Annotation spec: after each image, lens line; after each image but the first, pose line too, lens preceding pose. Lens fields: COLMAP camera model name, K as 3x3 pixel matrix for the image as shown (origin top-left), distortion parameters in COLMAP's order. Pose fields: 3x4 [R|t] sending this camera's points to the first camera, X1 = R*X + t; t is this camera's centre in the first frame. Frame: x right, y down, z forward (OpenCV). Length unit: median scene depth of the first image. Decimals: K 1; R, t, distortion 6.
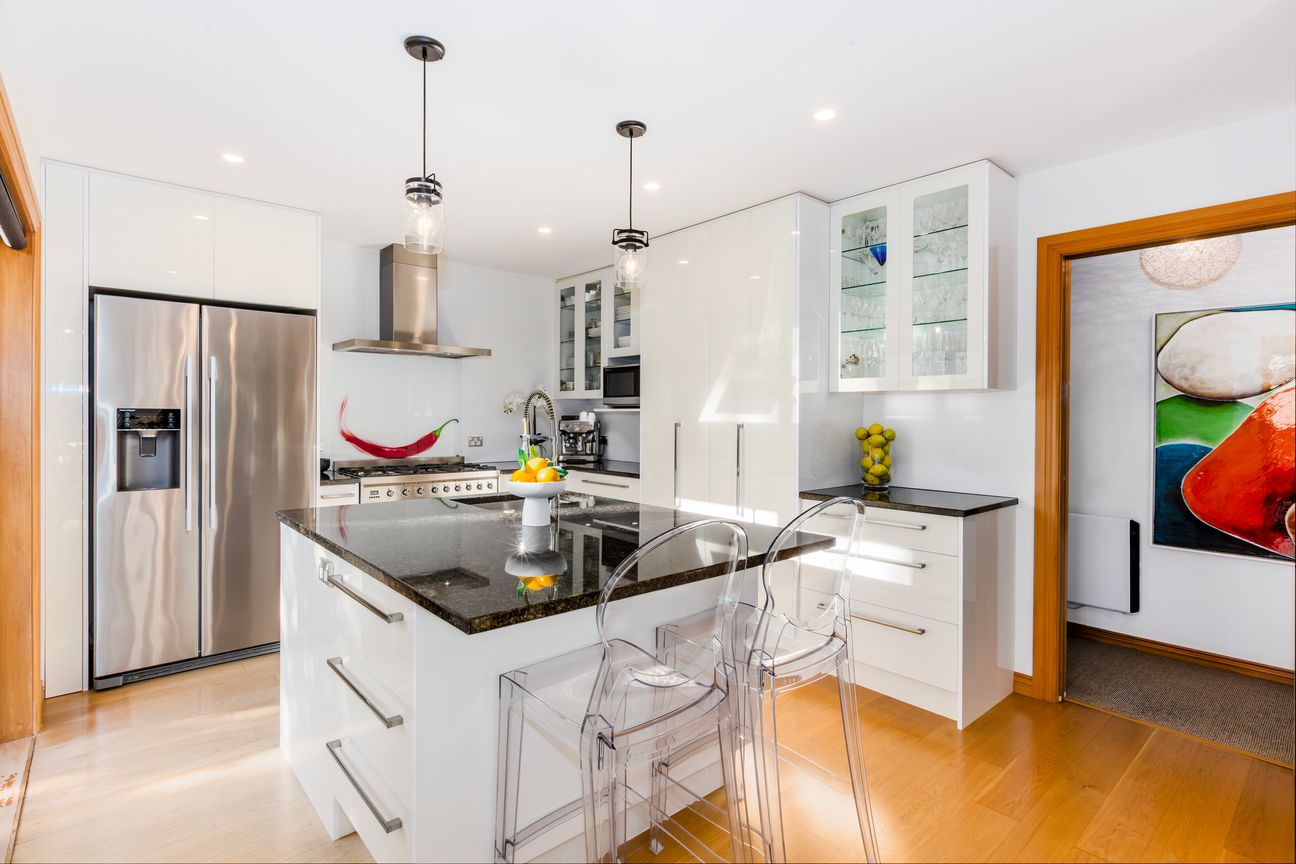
lens RADIAL K [[630.8, 0, 644.0], [0, 630.8, 418.2], [0, 0, 1]] dist [-0.000045, 0.000016]
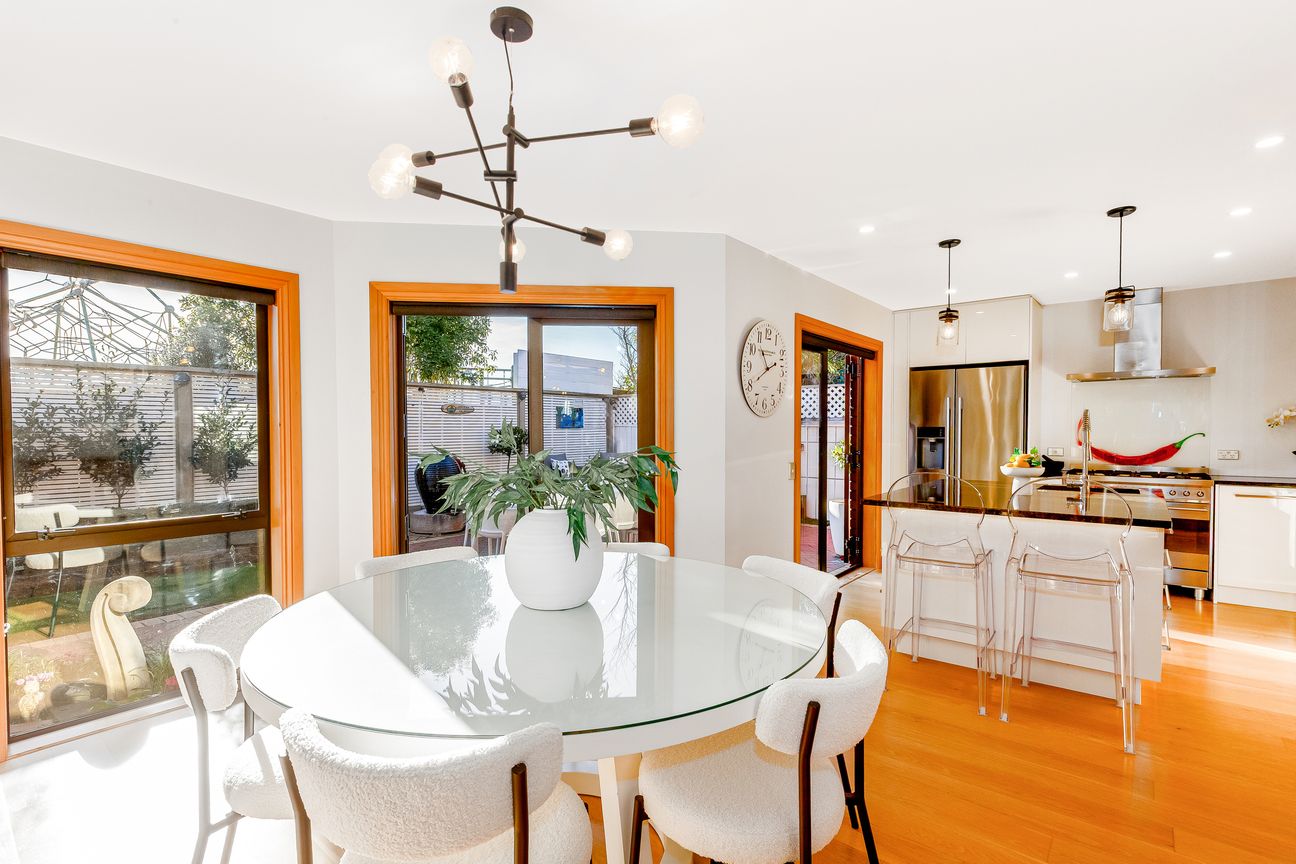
lens RADIAL K [[595.1, 0, 651.2], [0, 595.1, 443.0], [0, 0, 1]] dist [0.000312, 0.000243]
pose [[0.159373, 0.017804, -0.987058, 0.620831], [-0.001337, 0.999840, 0.017818, 0.001601], [0.987218, -0.001520, 0.159371, -0.095879]]
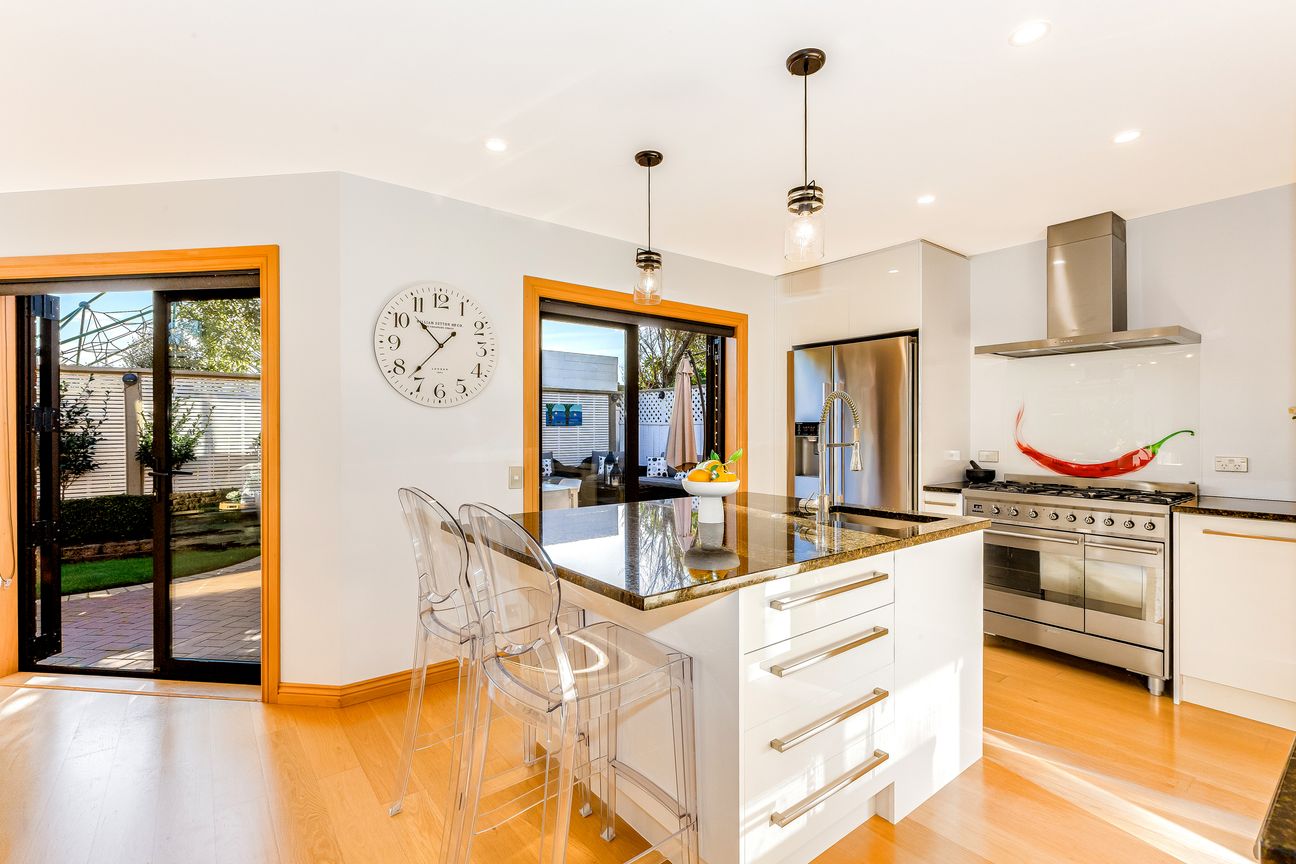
lens RADIAL K [[580.8, 0, 648.0], [0, 580.8, 432.0], [0, 0, 1]] dist [-0.001768, -0.000415]
pose [[-0.065863, 0.001666, -0.997827, 0.425816], [-0.003548, 0.999992, 0.001904, 0.004395], [0.997822, 0.003665, -0.065856, 0.503404]]
